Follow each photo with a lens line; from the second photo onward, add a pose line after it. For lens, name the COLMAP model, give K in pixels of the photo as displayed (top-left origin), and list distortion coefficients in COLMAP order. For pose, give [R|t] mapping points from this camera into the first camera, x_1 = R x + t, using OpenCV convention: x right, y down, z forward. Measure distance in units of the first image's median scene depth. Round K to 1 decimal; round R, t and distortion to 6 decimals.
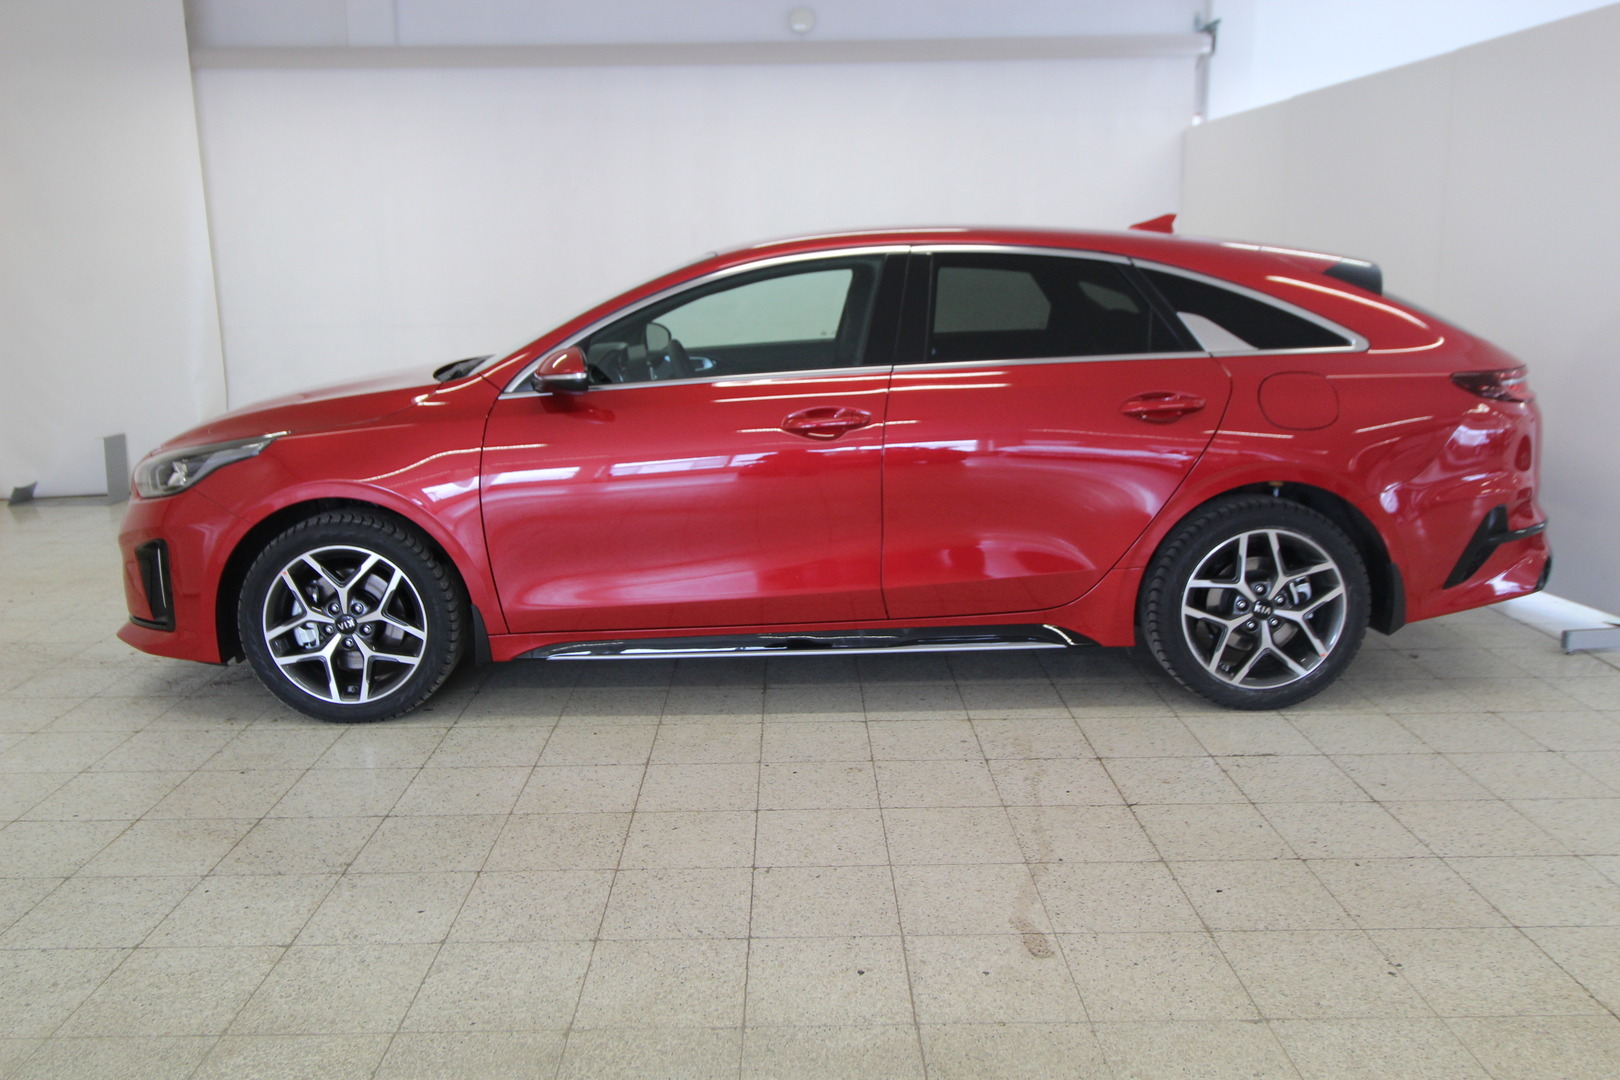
lens RADIAL K [[1249.2, 0, 810.0], [0, 1249.2, 540.0], [0, 0, 1]] dist [0.005324, -0.000451]
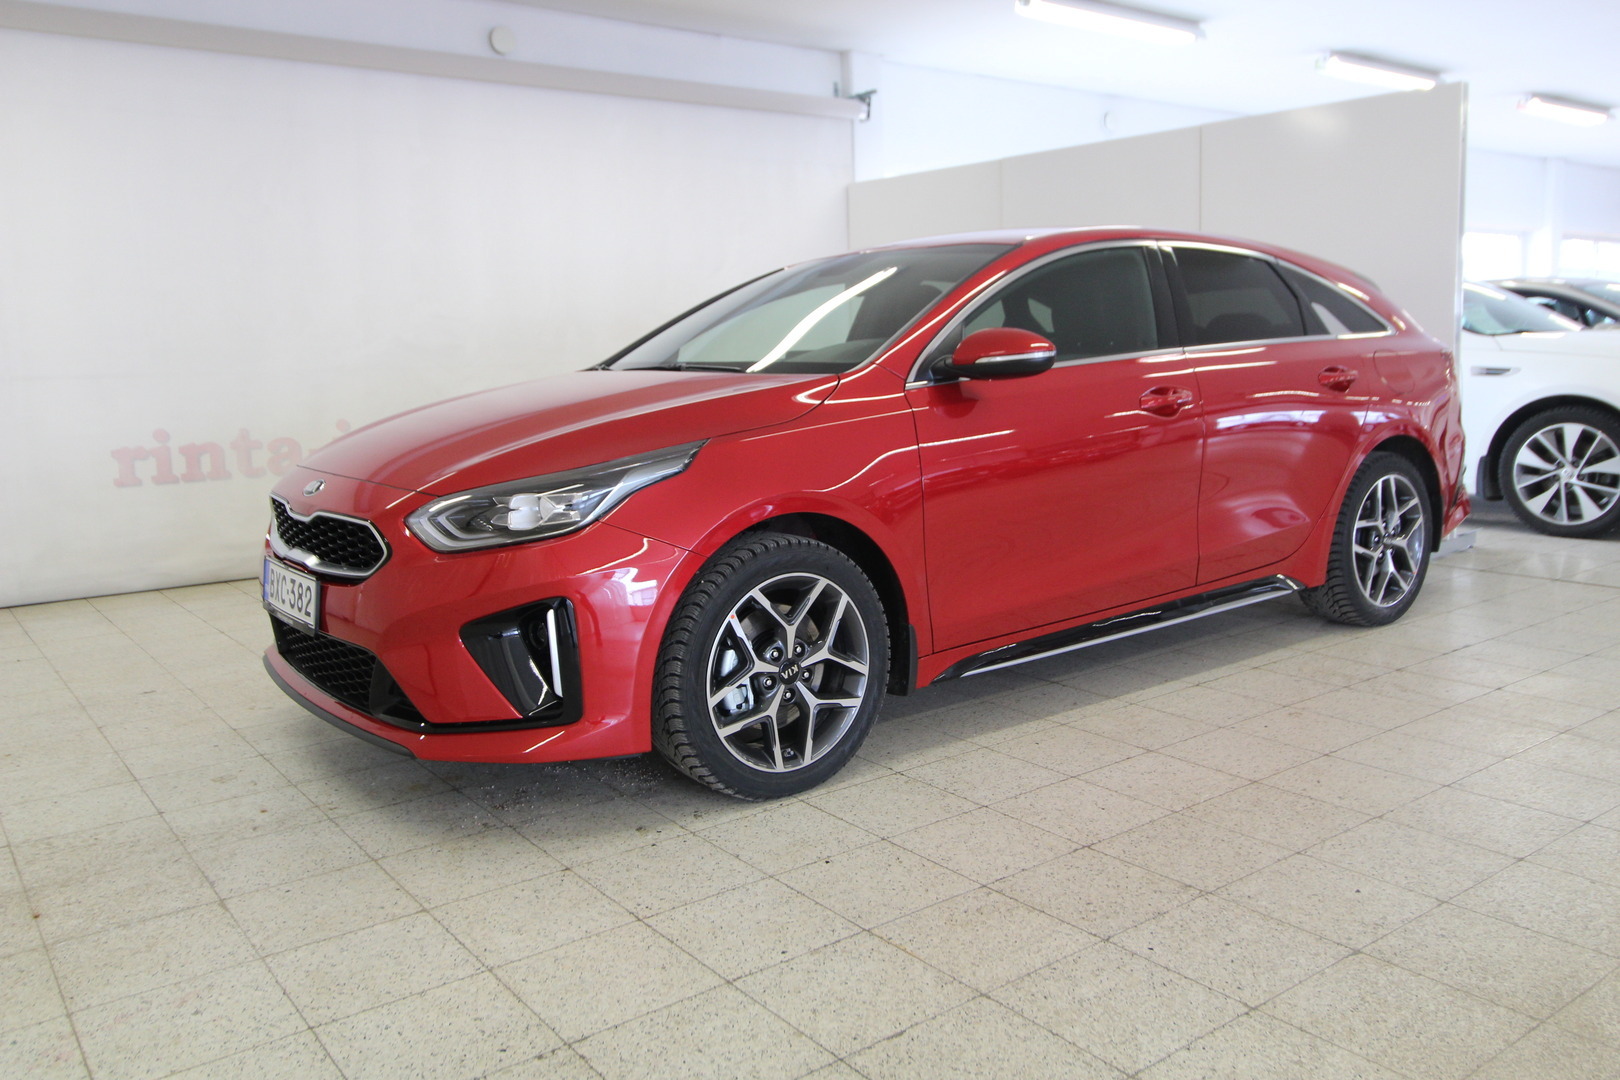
lens RADIAL K [[1249.2, 0, 810.0], [0, 1249.2, 540.0], [0, 0, 1]] dist [0.005324, -0.000451]
pose [[0.805866, -0.099520, 0.583674, -0.822408], [0.139554, 0.989926, -0.023892, 0.004399], [-0.575417, 0.100708, 0.811636, 0.326419]]
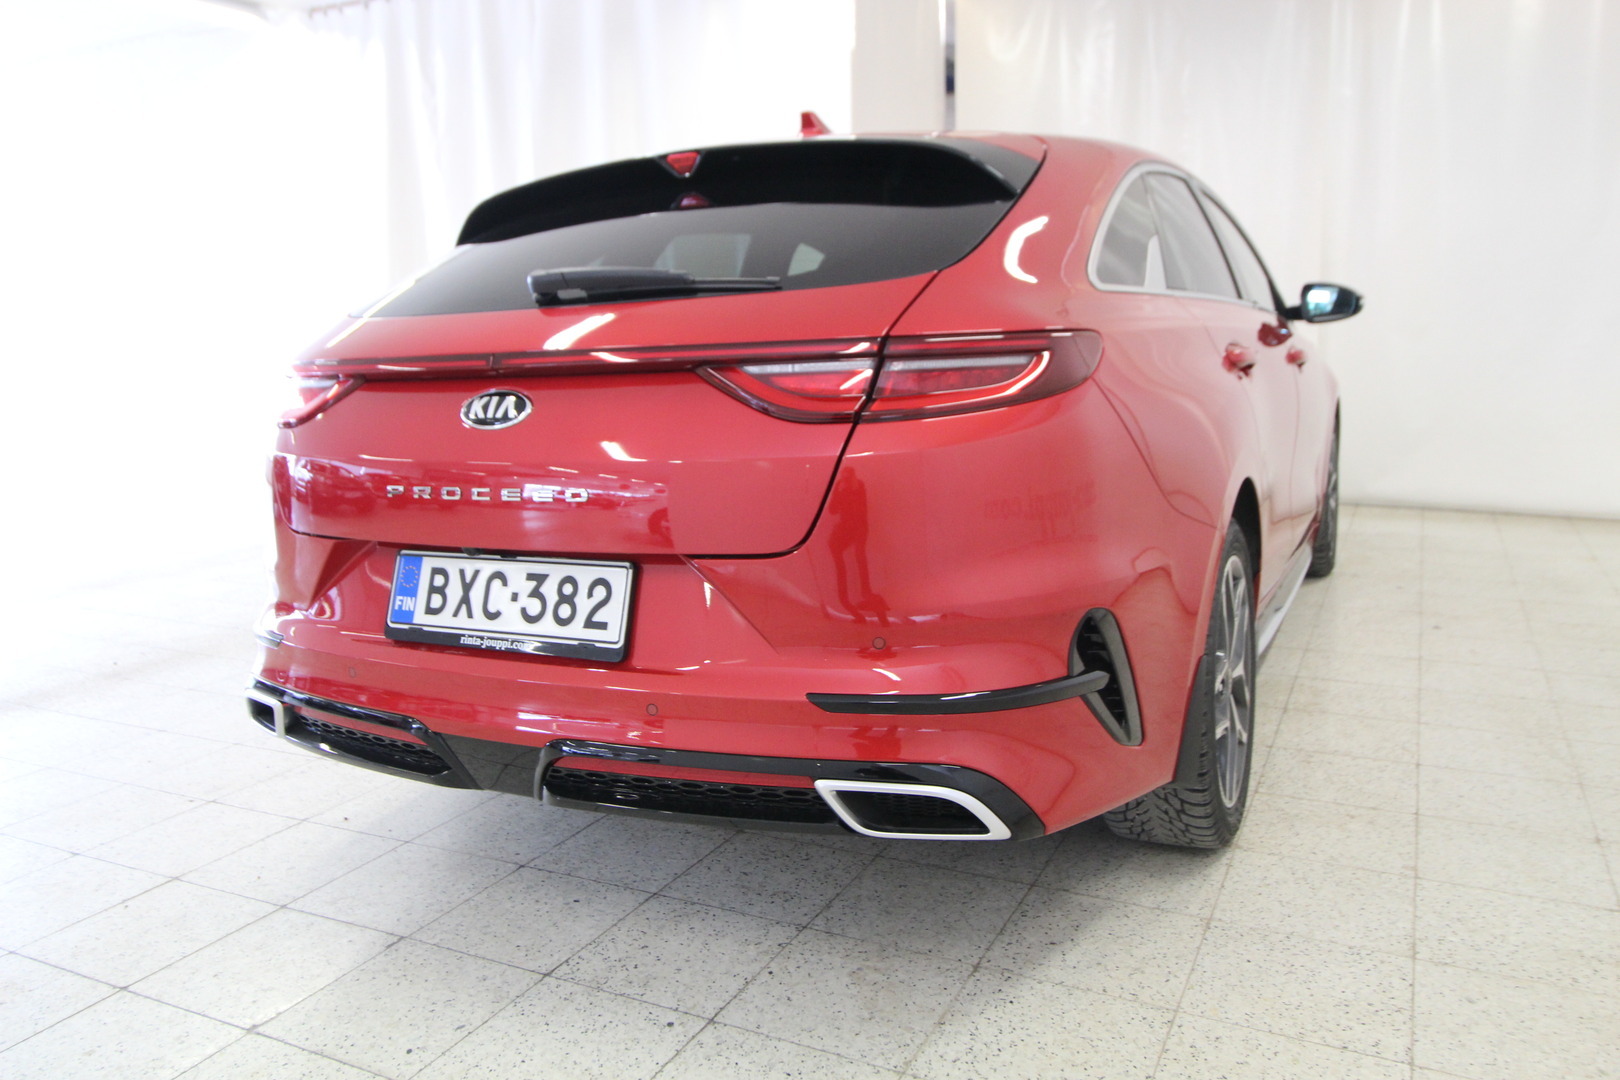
lens RADIAL K [[1192.1, 0, 810.0], [0, 1192.1, 540.0], [0, 0, 1]] dist [0.007929, 0.004939]
pose [[-0.450090, 0.177722, -0.875119, 0.510373], [-0.141626, 0.953385, 0.266458, -0.251116], [0.881681, 0.243870, -0.403938, 1.528657]]
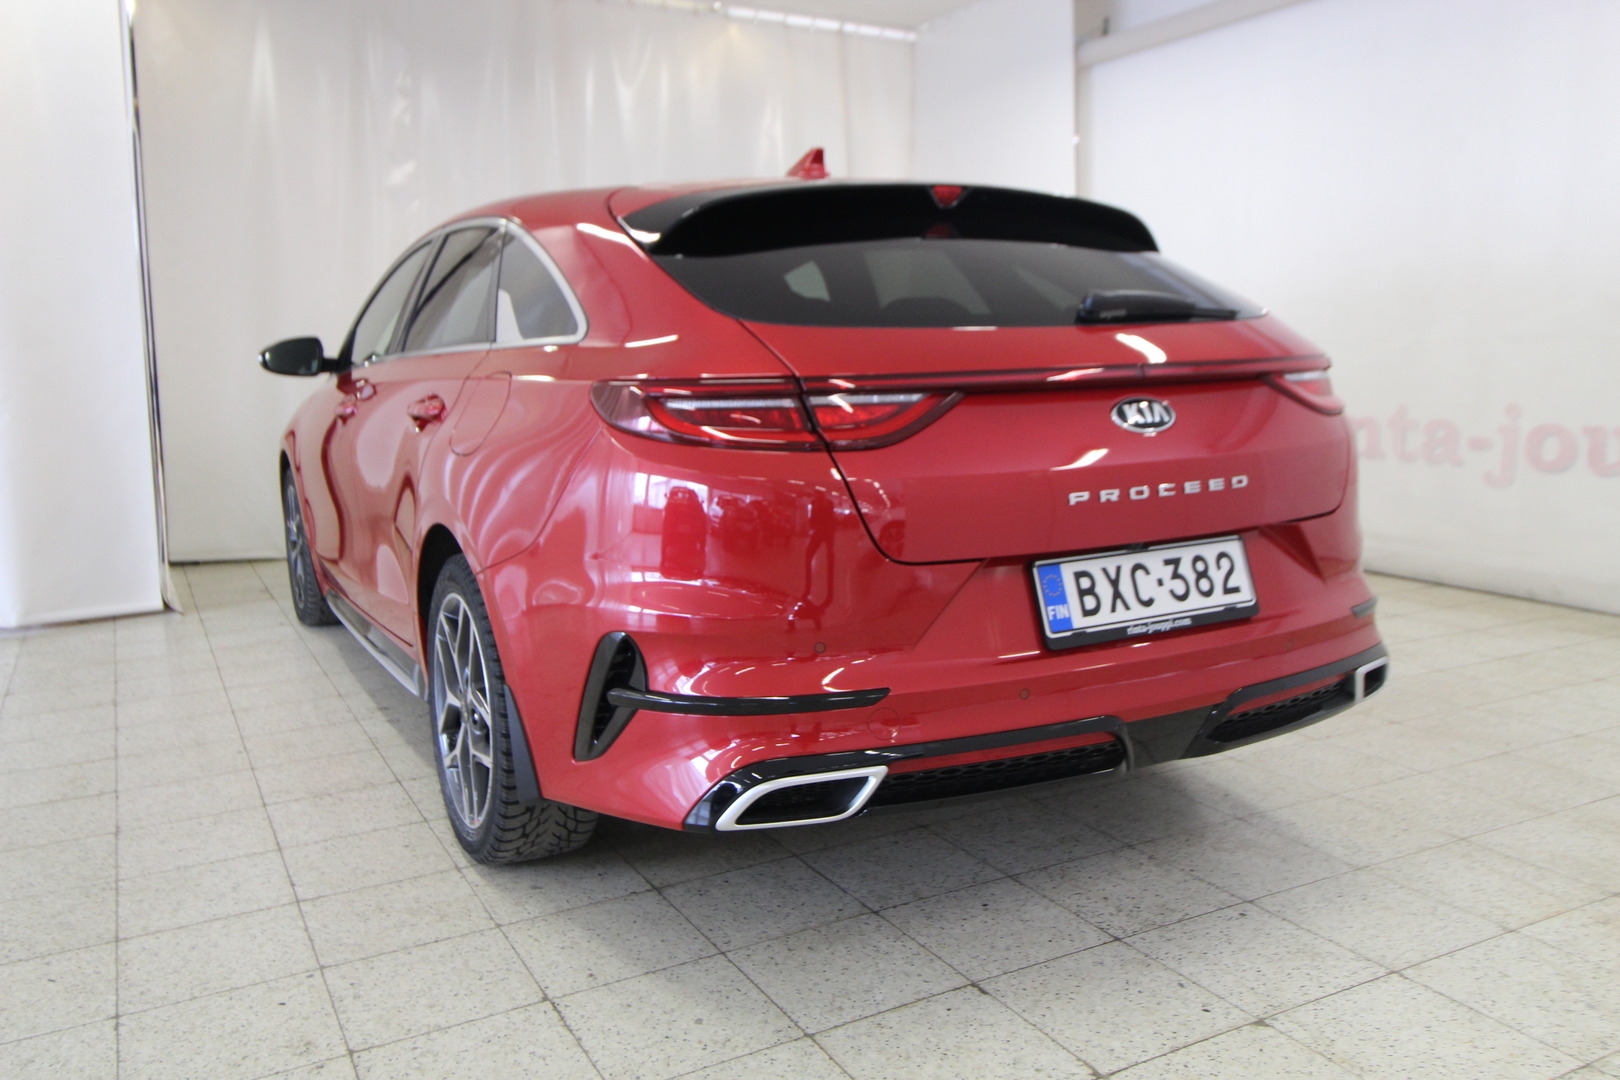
lens RADIAL K [[1249.2, 0, 810.0], [0, 1249.2, 540.0], [0, 0, 1]] dist [0.005324, -0.000451]
pose [[0.475542, 0.135907, -0.869131, 0.557975], [-0.168196, 0.983814, 0.061813, -0.109094], [0.863464, 0.116790, 0.490704, 0.811600]]
